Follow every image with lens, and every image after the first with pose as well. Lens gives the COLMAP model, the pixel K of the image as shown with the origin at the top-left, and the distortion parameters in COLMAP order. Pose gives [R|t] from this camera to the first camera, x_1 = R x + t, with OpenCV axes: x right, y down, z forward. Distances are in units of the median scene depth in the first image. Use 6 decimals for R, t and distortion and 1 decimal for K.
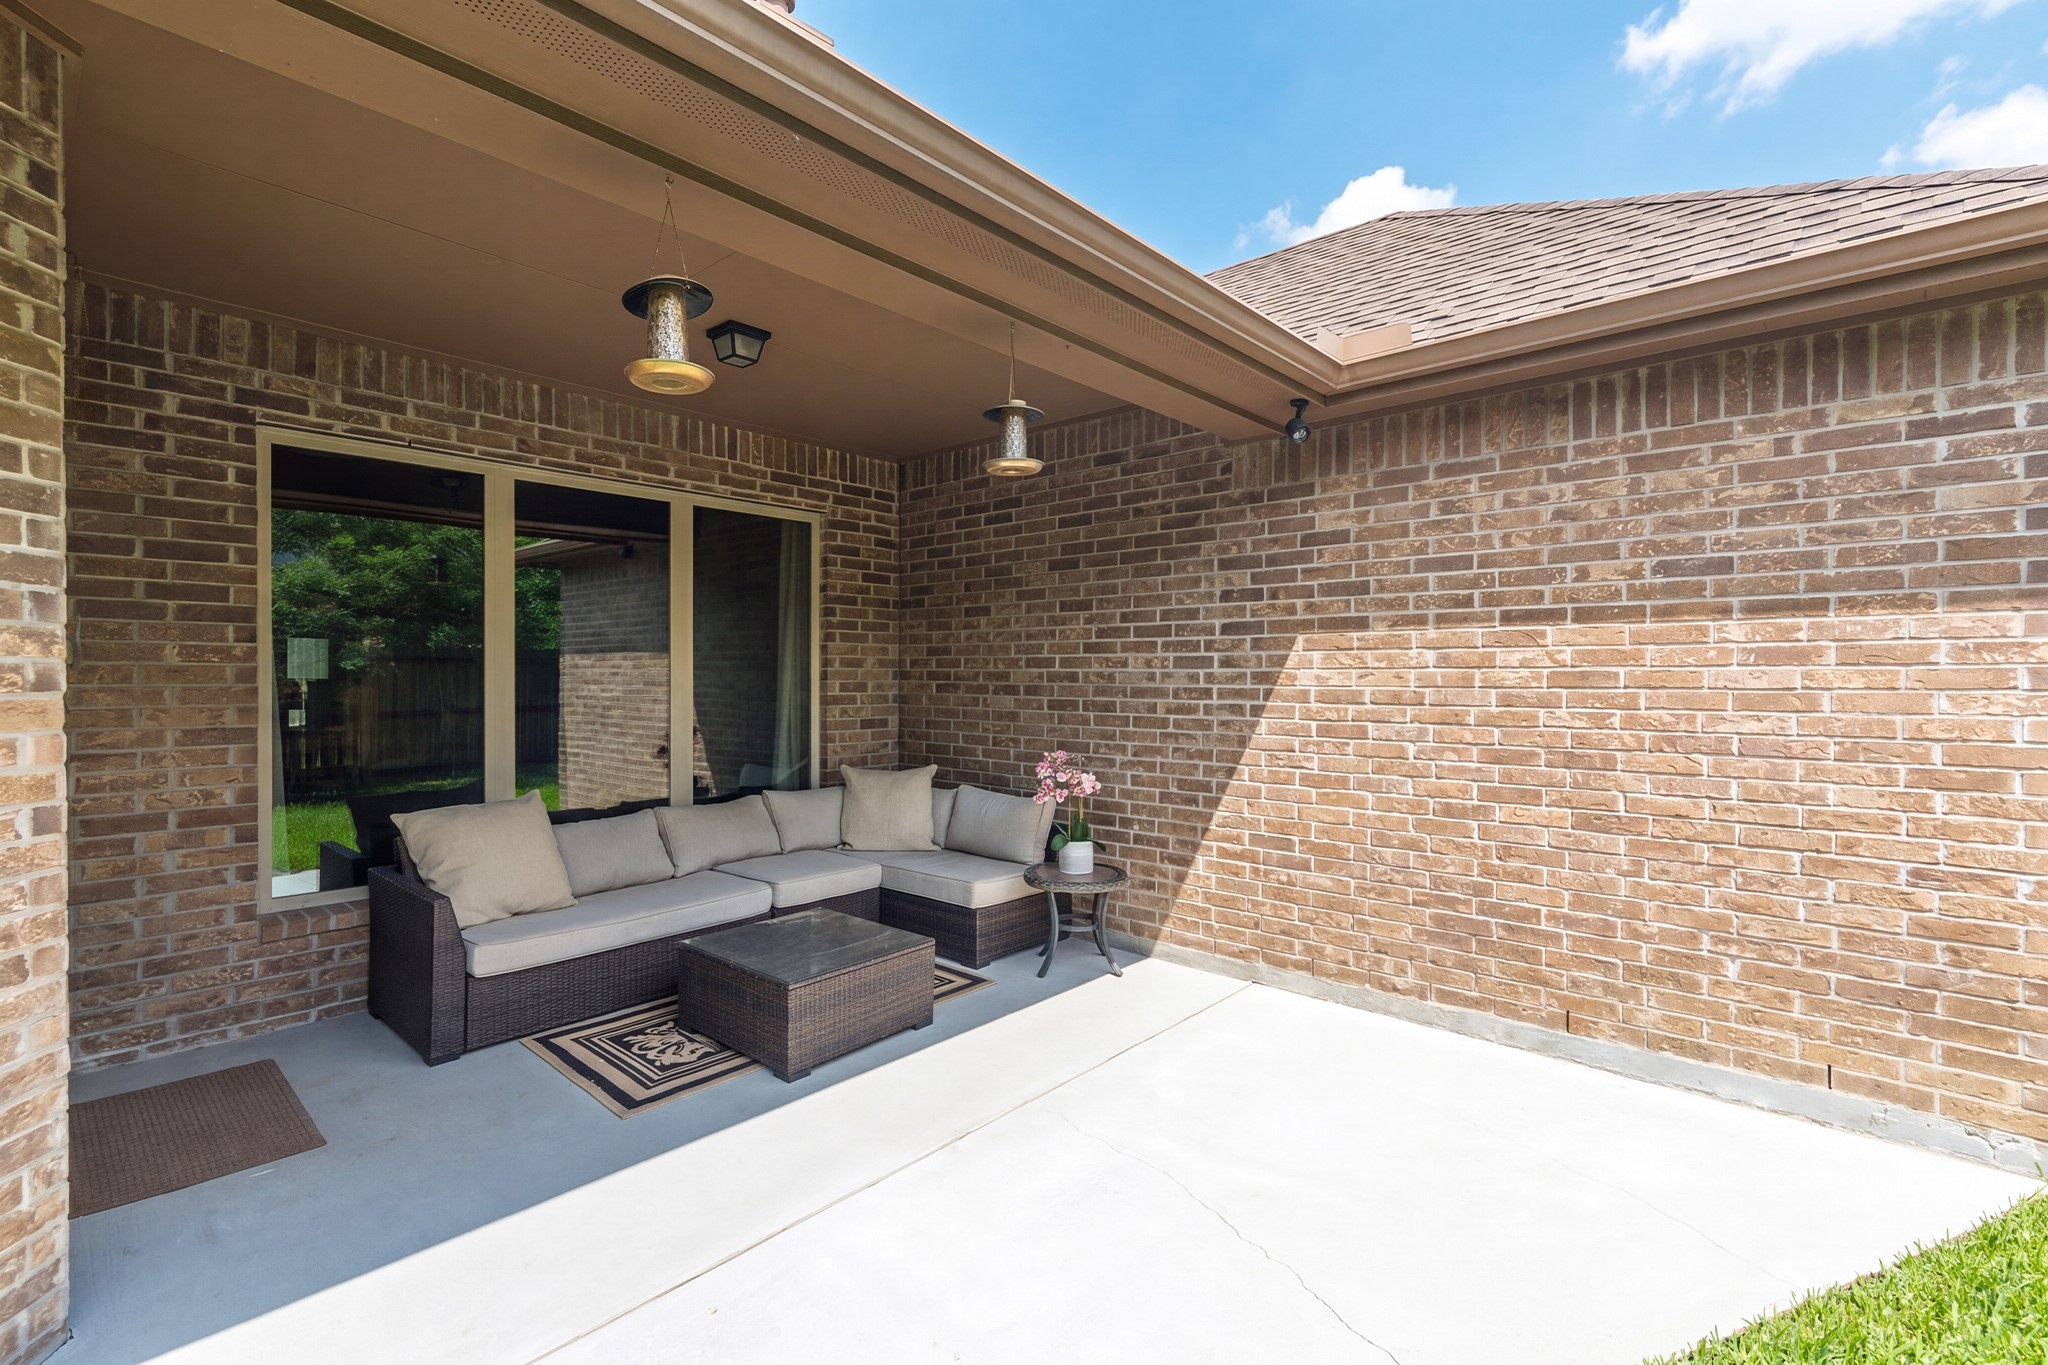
lens RADIAL K [[927.9, 0, 1021.6], [0, 927.9, 675.4], [0, 0, 1]] dist [-0.002425, -0.000487]
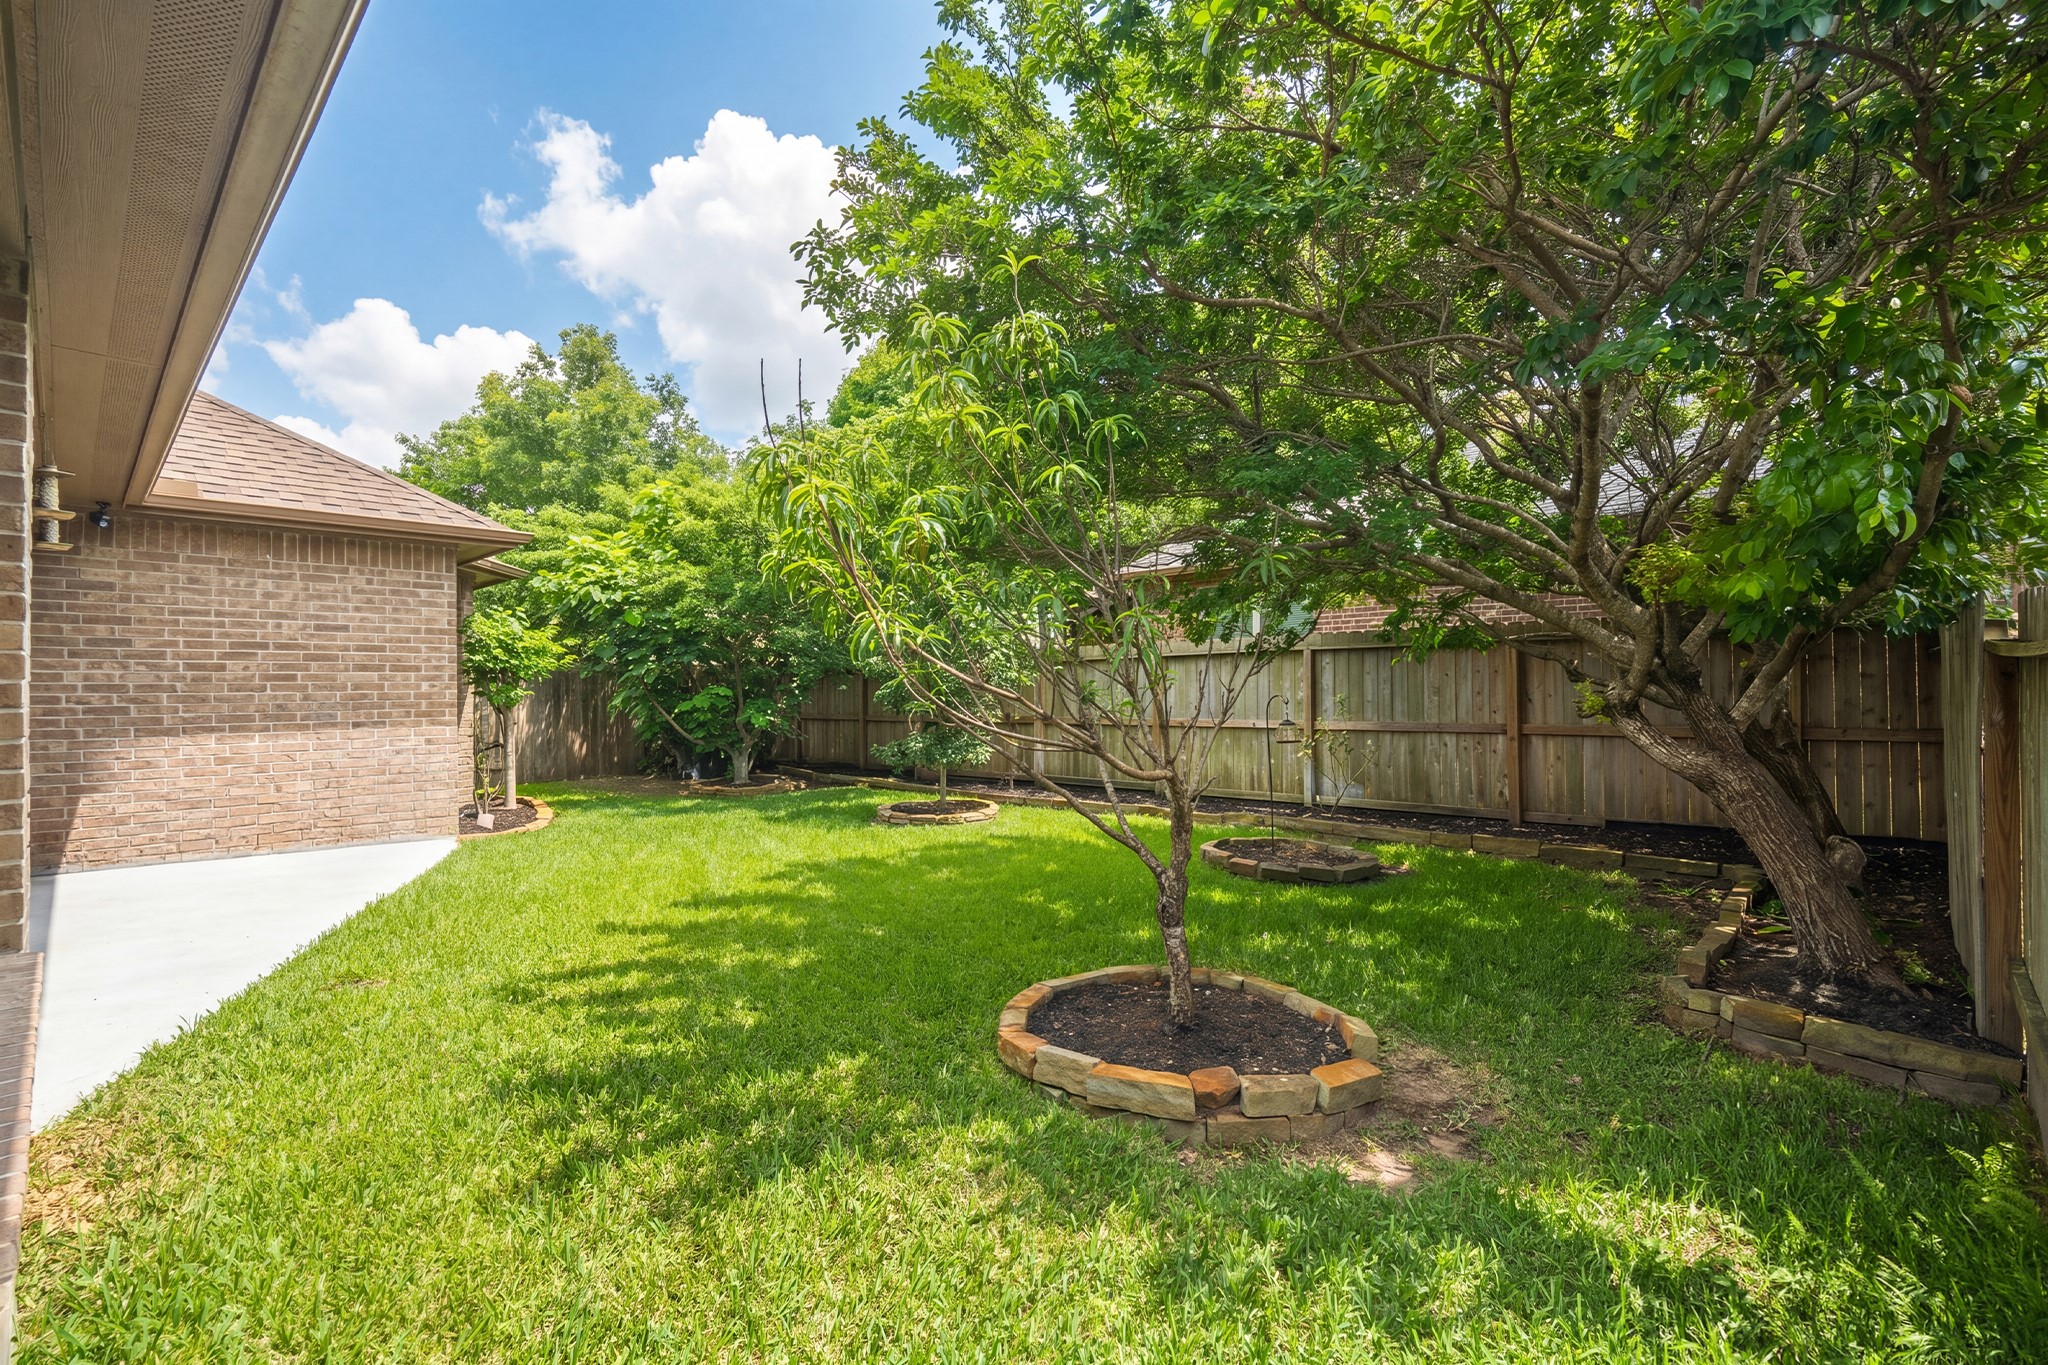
lens RADIAL K [[927.9, 0, 1023.8], [0, 927.9, 684.6], [0, 0, 1]] dist [-0.002425, -0.000487]
pose [[0.034224, 0.005433, 0.999399, -1.264517], [0.008396, 0.999948, -0.005724, 0.041461], [-0.999379, 0.008587, 0.034177, -0.652187]]
